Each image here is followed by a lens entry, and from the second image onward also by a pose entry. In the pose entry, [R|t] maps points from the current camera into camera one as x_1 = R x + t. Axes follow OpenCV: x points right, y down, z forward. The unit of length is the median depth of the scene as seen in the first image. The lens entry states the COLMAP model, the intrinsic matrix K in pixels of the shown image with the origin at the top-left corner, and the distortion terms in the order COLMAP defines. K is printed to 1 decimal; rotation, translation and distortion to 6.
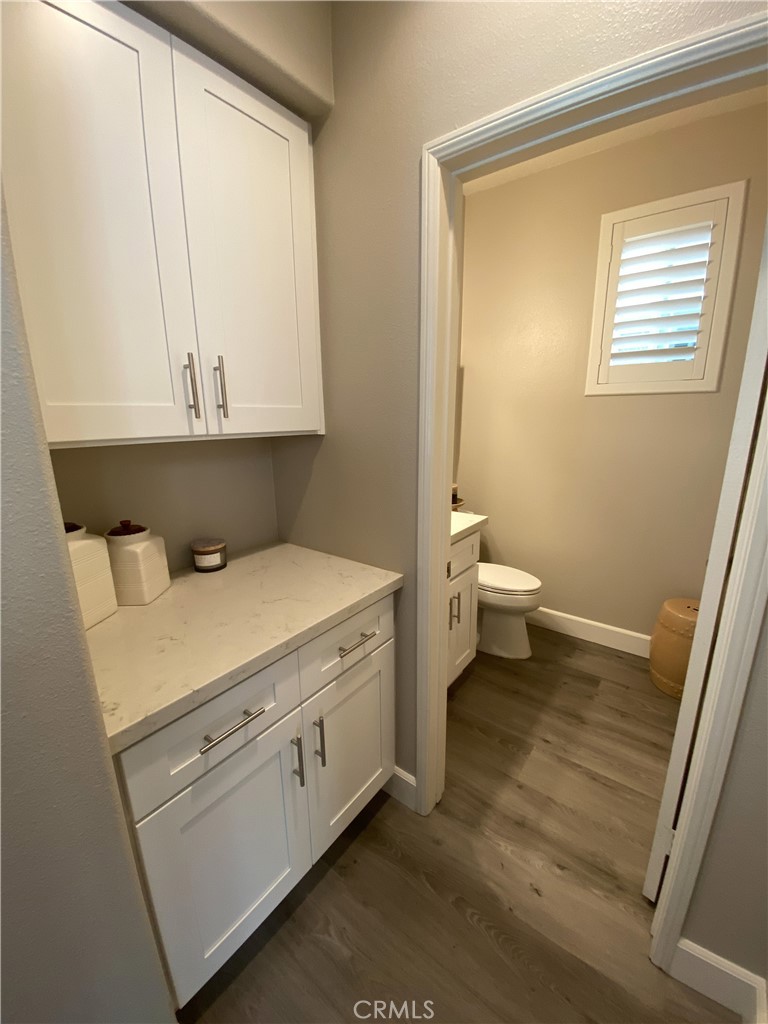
lens RADIAL K [[414.0, 0, 381.2], [0, 414.0, 511.2], [0, 0, 1]] dist [-0.004137, -0.006401]
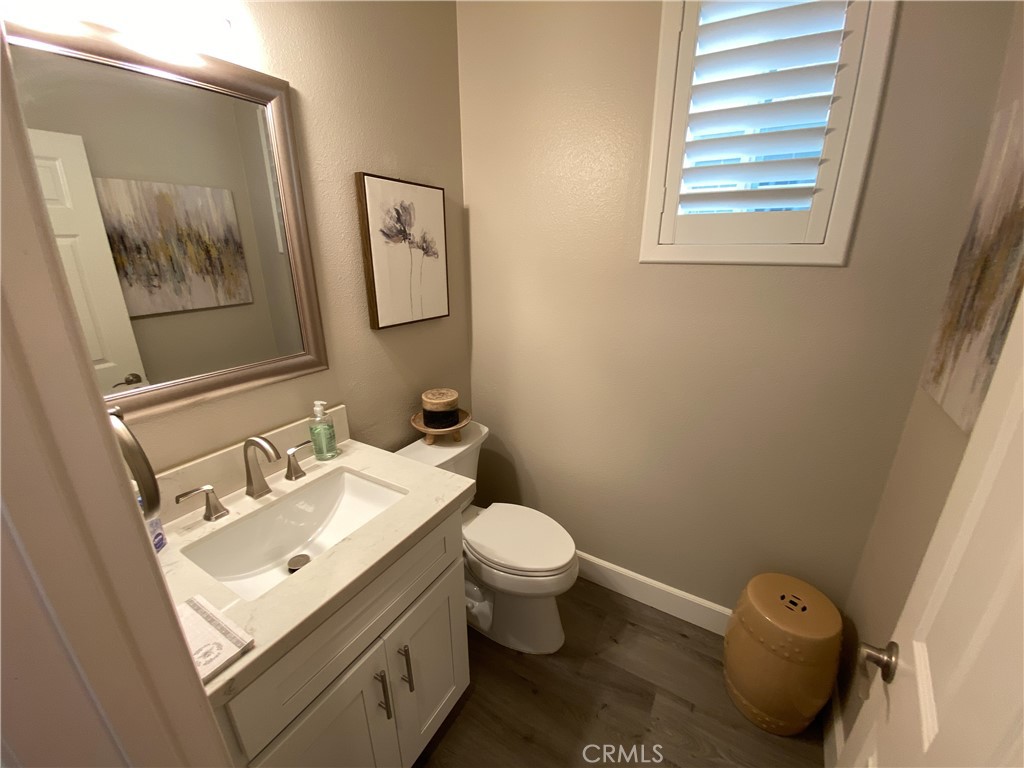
lens RADIAL K [[414.0, 0, 516.8], [0, 414.0, 389.1], [0, 0, 1]] dist [-0.004137, -0.006401]
pose [[0.991194, -0.028956, 0.129214, 0.229873], [0.017191, 0.995679, 0.091259, -0.154746], [-0.131299, -0.088234, 0.987408, 0.400952]]
